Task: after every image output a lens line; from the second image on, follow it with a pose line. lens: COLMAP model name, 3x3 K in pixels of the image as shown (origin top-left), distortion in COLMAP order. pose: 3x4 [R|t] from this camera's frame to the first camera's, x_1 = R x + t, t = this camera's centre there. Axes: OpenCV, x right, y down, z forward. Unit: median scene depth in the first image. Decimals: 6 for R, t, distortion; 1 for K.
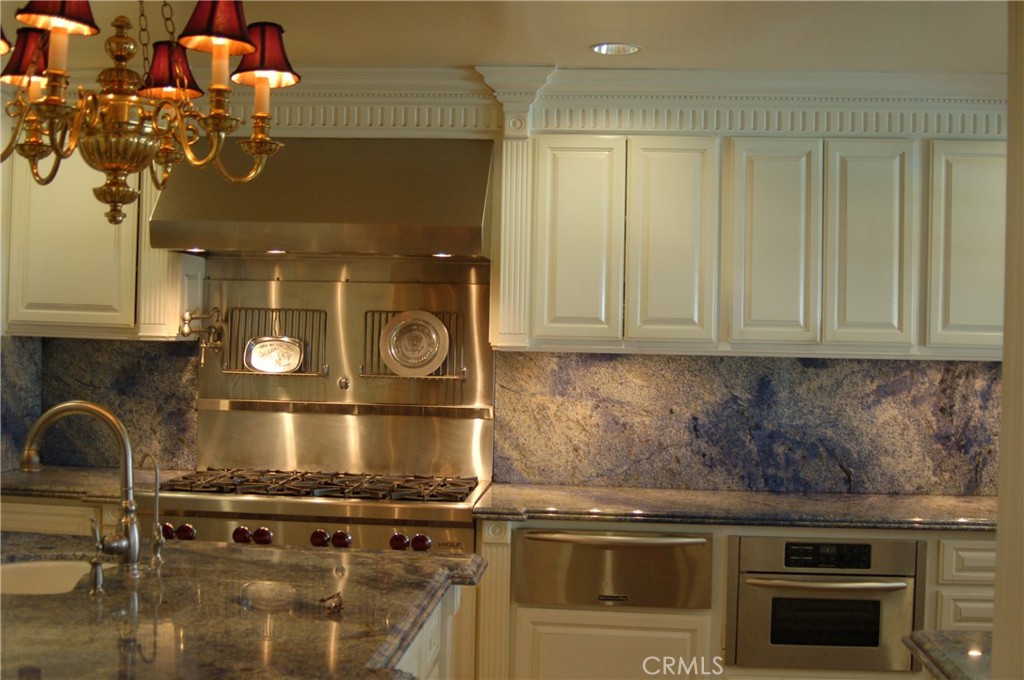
lens RADIAL K [[1243.9, 0, 512.3], [0, 1243.9, 337.7], [0, 0, 1]] dist [-0.109630, 0.000000]
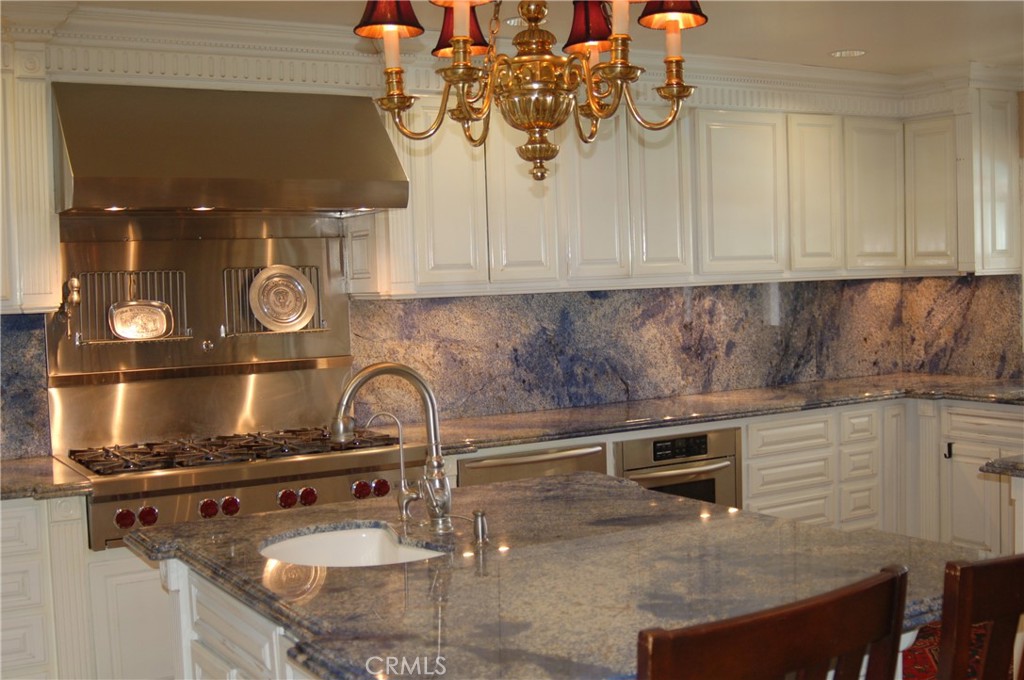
lens RADIAL K [[1243.9, 0, 514.4], [0, 1243.9, 341.7], [0, 0, 1]] dist [-0.109630, 0.000000]
pose [[0.808982, -0.080051, 0.582357, -0.515207], [0.054112, 0.996619, 0.061825, -0.012518], [-0.585337, -0.018502, 0.810579, 0.082560]]
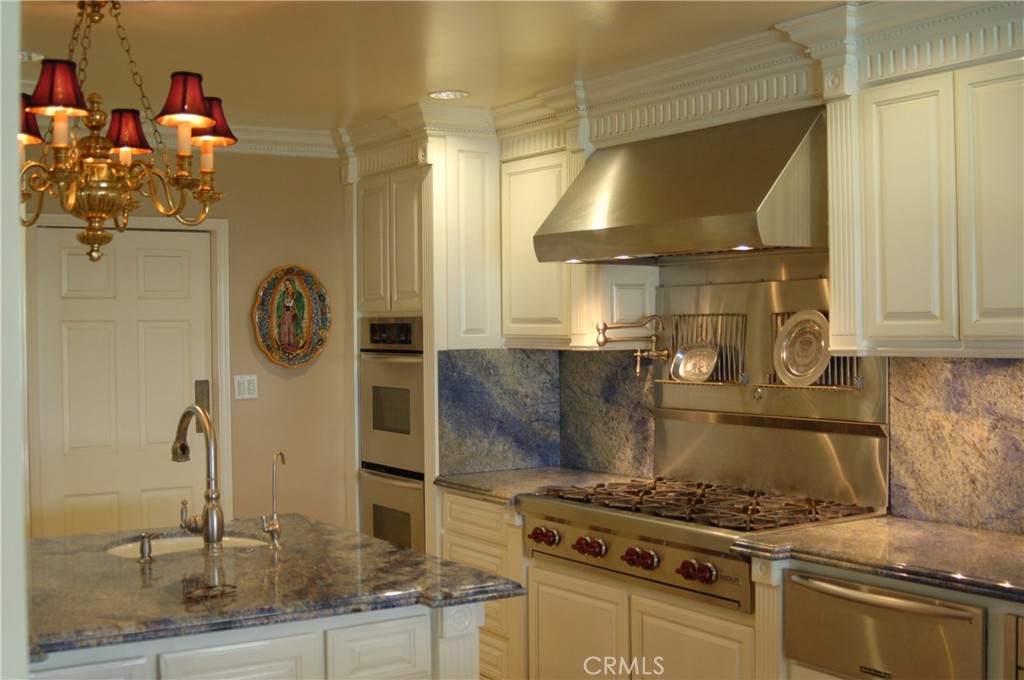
lens RADIAL K [[1243.9, 0, 505.3], [0, 1243.9, 338.1], [0, 0, 1]] dist [-0.109630, 0.000000]
pose [[0.602237, -0.024881, -0.797929, 0.492306], [0.019951, 0.999671, -0.016114, 0.007227], [0.798068, -0.006216, 0.602536, 0.311888]]
